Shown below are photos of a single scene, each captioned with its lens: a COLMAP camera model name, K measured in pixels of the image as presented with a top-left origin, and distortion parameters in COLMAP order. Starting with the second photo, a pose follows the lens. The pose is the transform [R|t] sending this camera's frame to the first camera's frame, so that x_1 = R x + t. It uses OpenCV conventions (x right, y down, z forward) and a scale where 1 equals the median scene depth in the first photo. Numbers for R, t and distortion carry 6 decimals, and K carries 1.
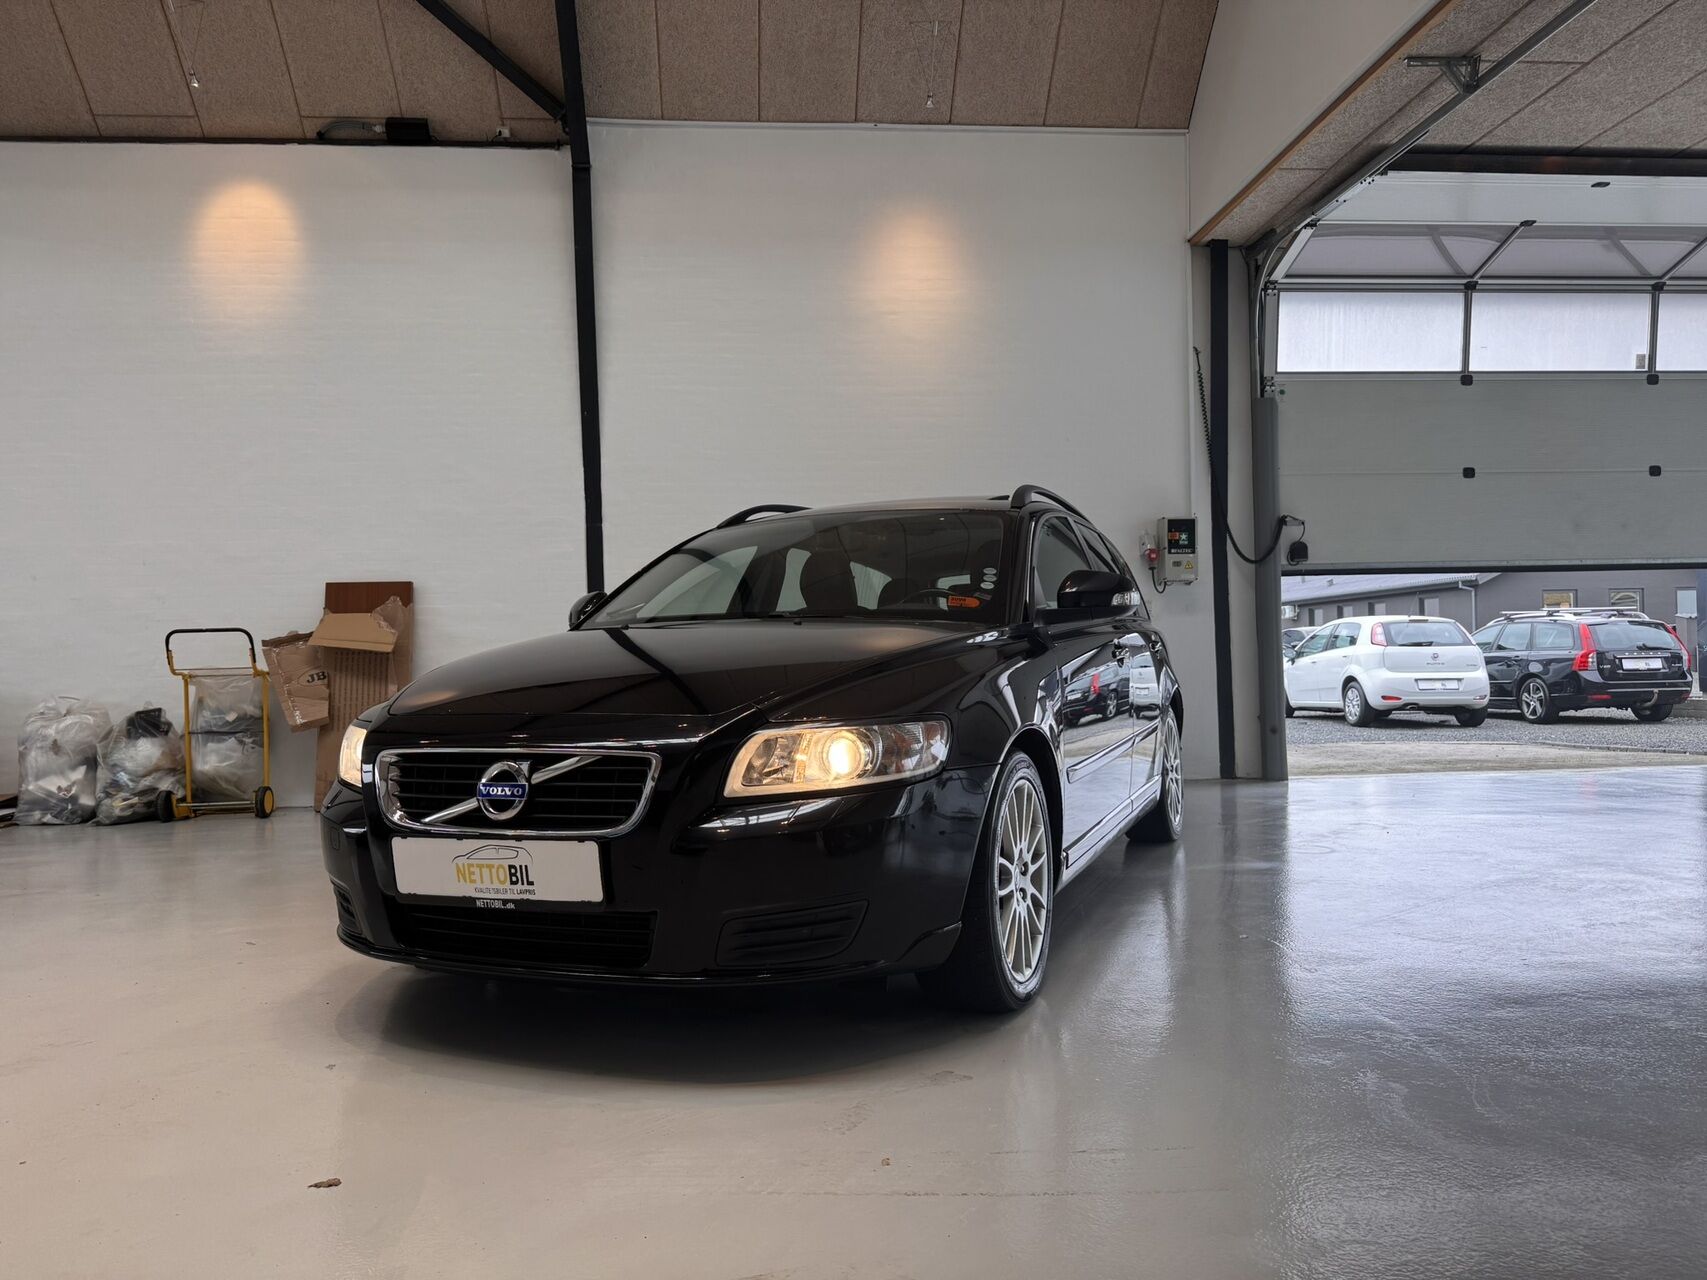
lens RADIAL K [[1201.6, 0, 865.9], [0, 1201.6, 671.9], [0, 0, 1]] dist [0.064014, -0.055145]
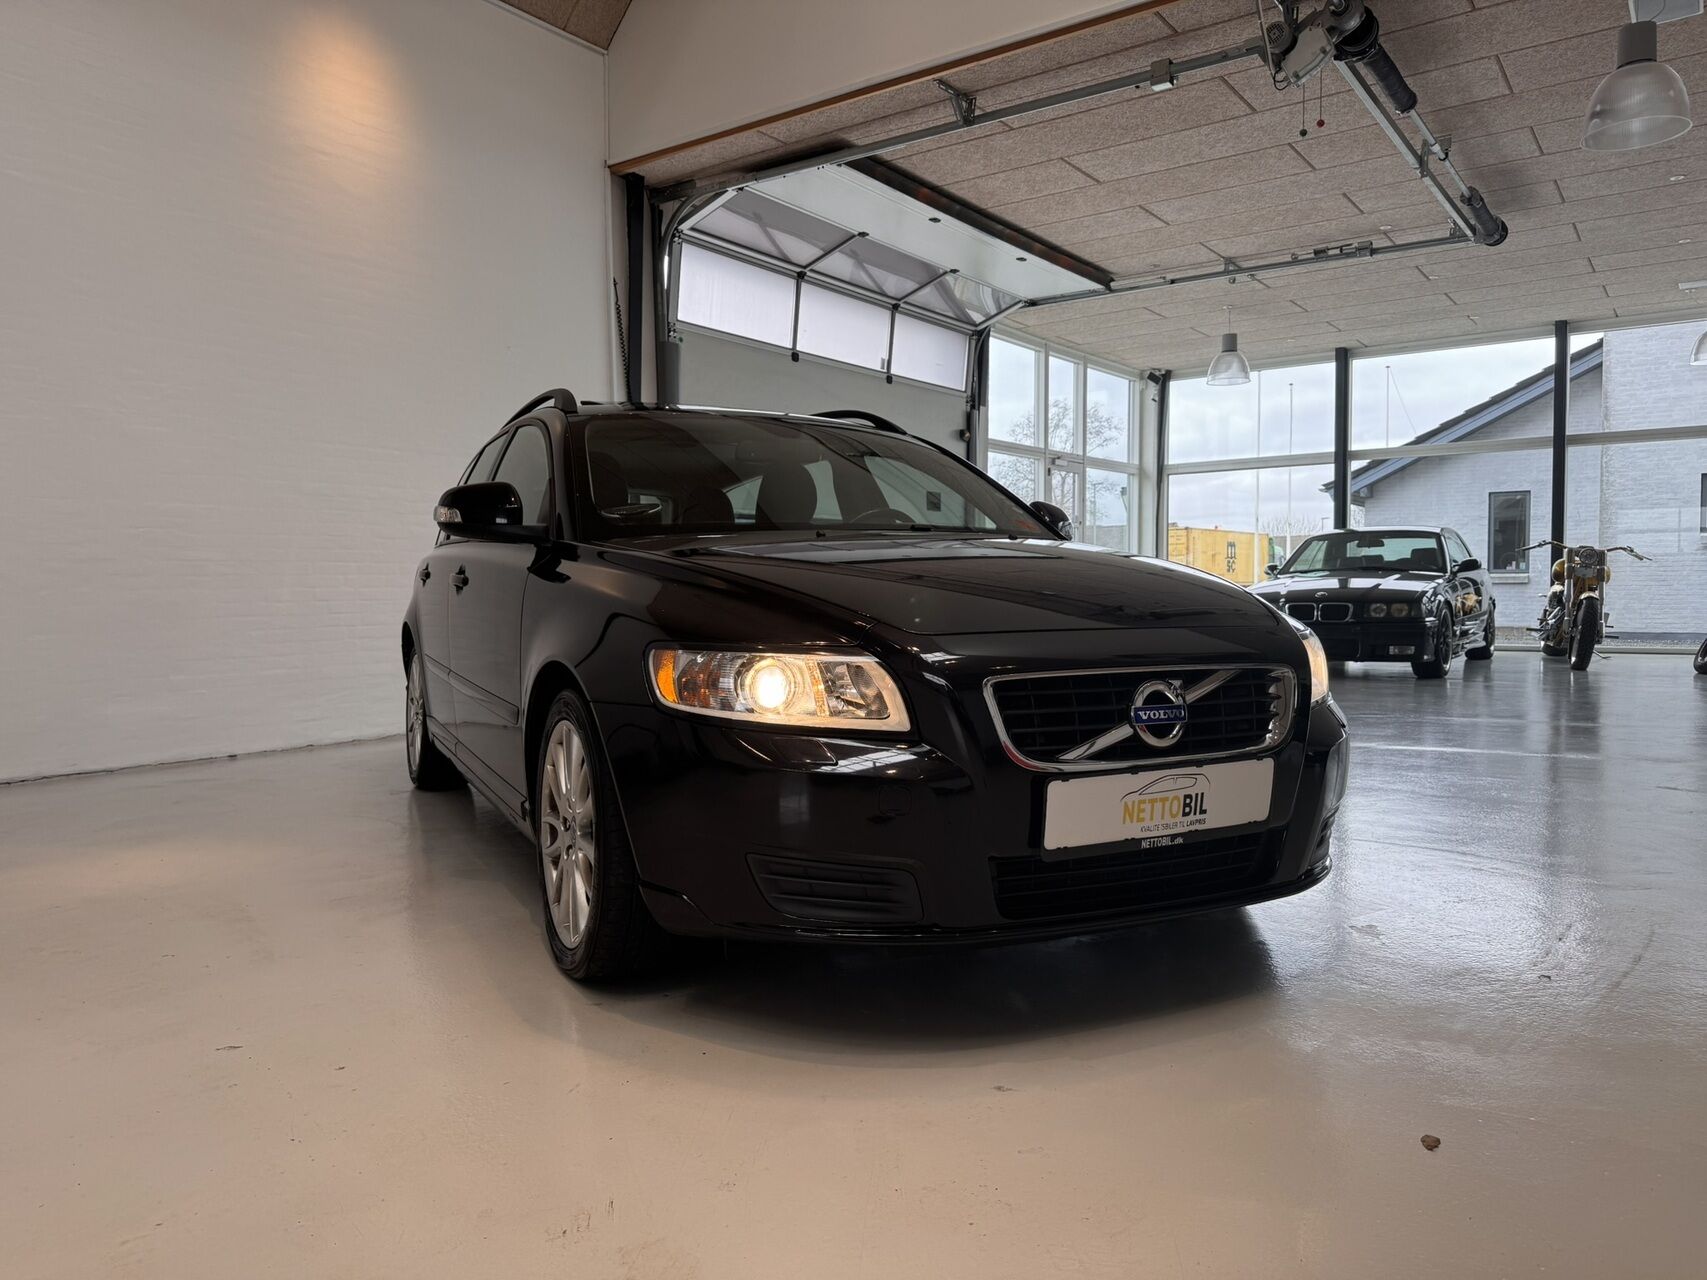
lens RADIAL K [[1221.1, 0, 847.3], [0, 1221.1, 659.8], [0, 0, 1]] dist [0.078344, -0.104574]
pose [[0.666984, -0.027882, 0.744551, -0.511527], [0.003135, 0.999396, 0.034617, 0.012304], [-0.745066, -0.020755, 0.666668, 0.261749]]
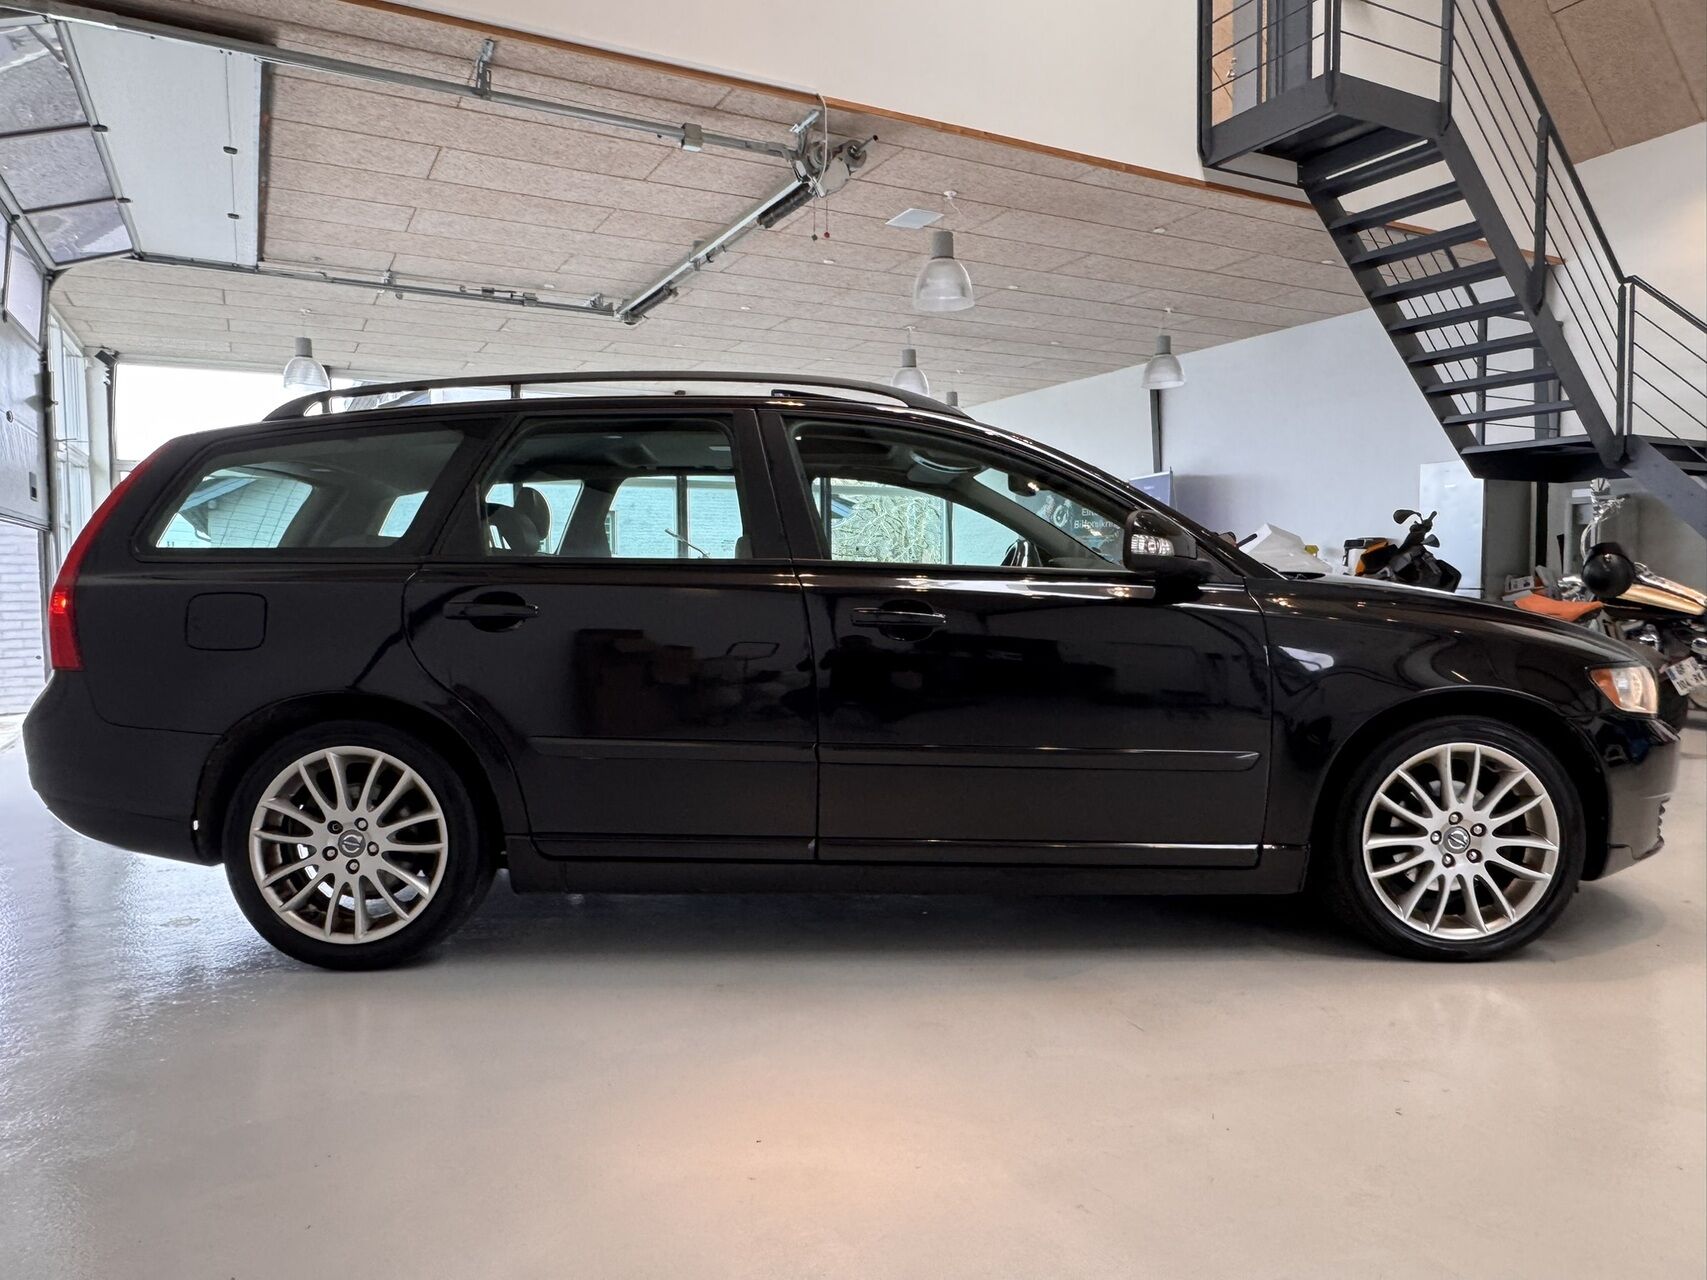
lens RADIAL K [[1150.1, 0, 853.5], [0, 1150.1, 640.0], [0, 0, 1]] dist [0.005435, 0.003941]
pose [[-0.368412, -0.021301, 0.929418, -0.600233], [0.024404, 0.999171, 0.032573, -0.013270], [-0.929342, 0.034682, -0.367587, 1.093582]]
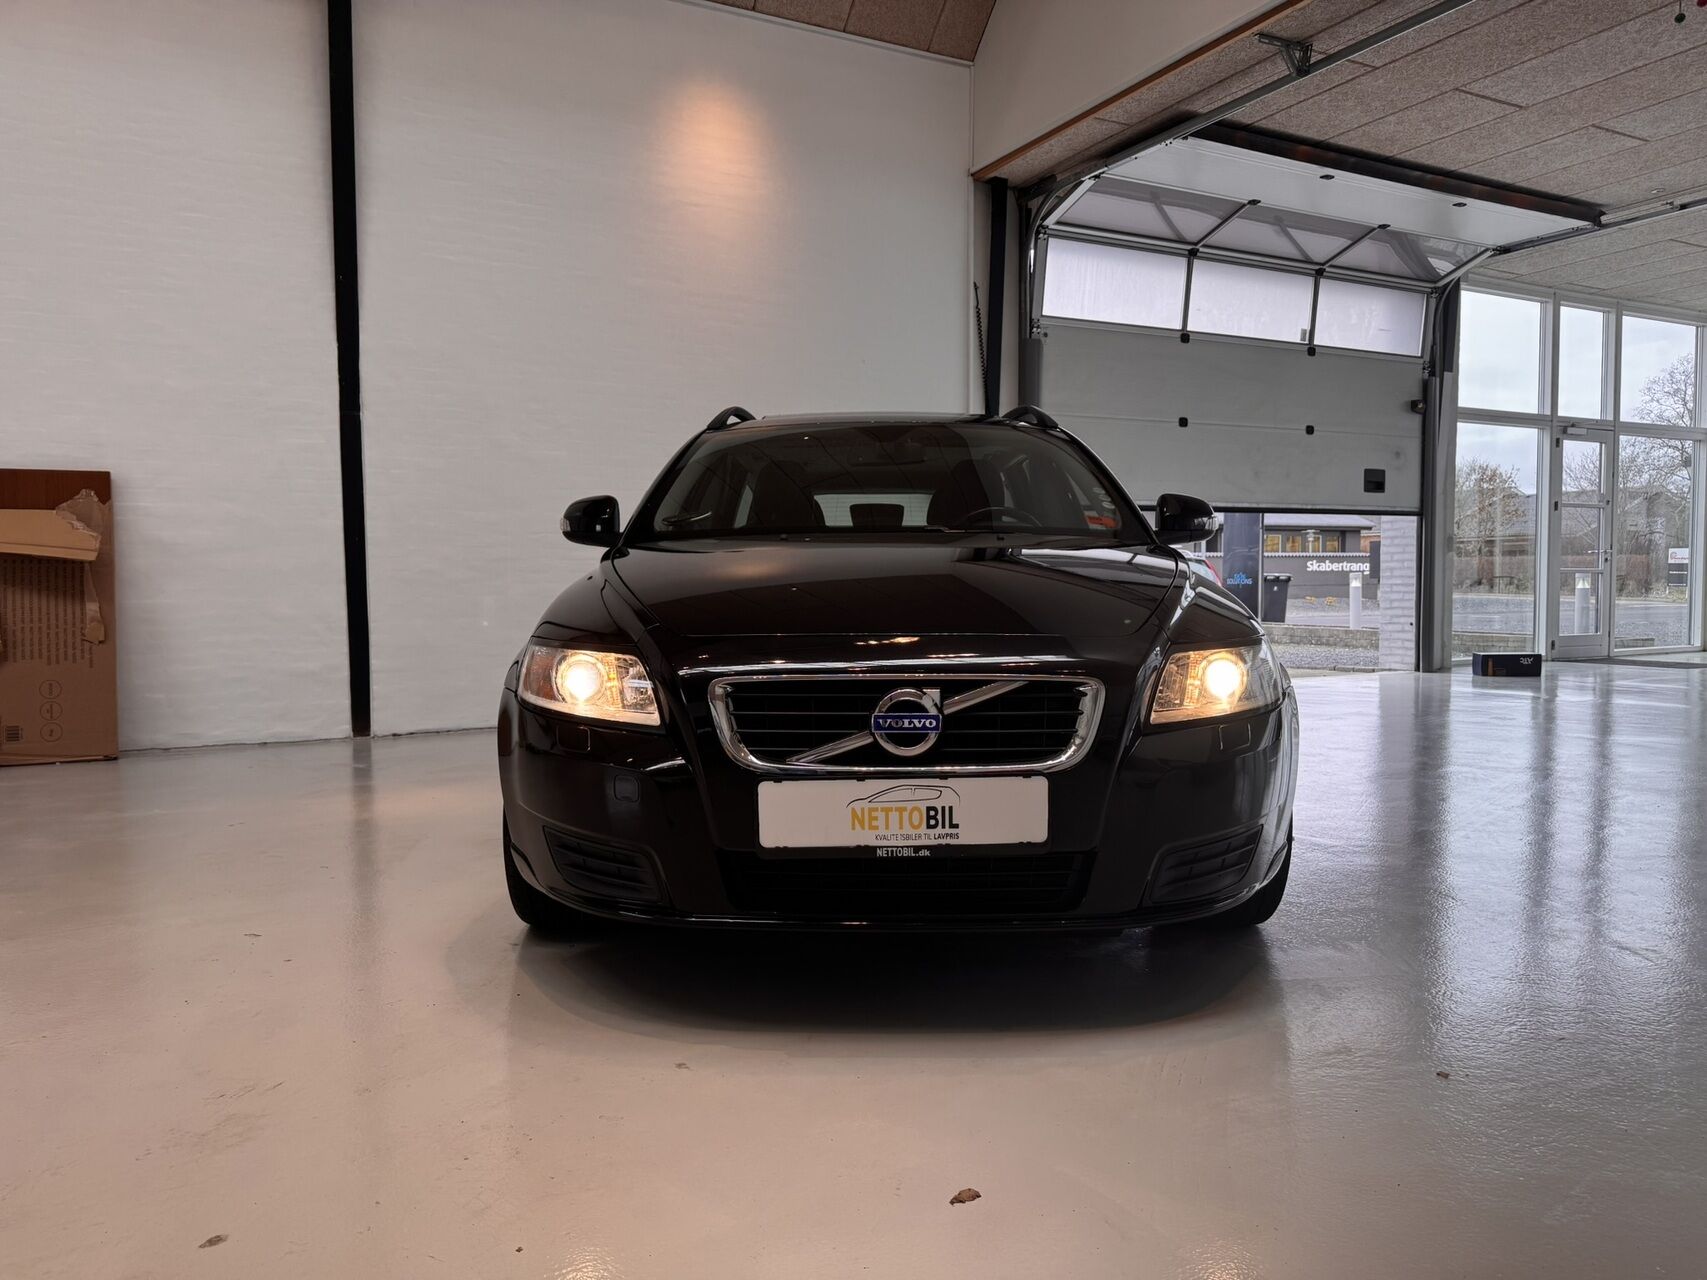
lens RADIAL K [[1212.5, 0, 861.0], [0, 1212.5, 653.8], [0, 0, 1]] dist [0.070652, -0.070624]
pose [[0.925805, -0.006831, 0.377940, -0.302183], [-0.010358, 0.999003, 0.043430, 0.005065], [-0.377859, -0.044122, 0.924811, 0.094210]]
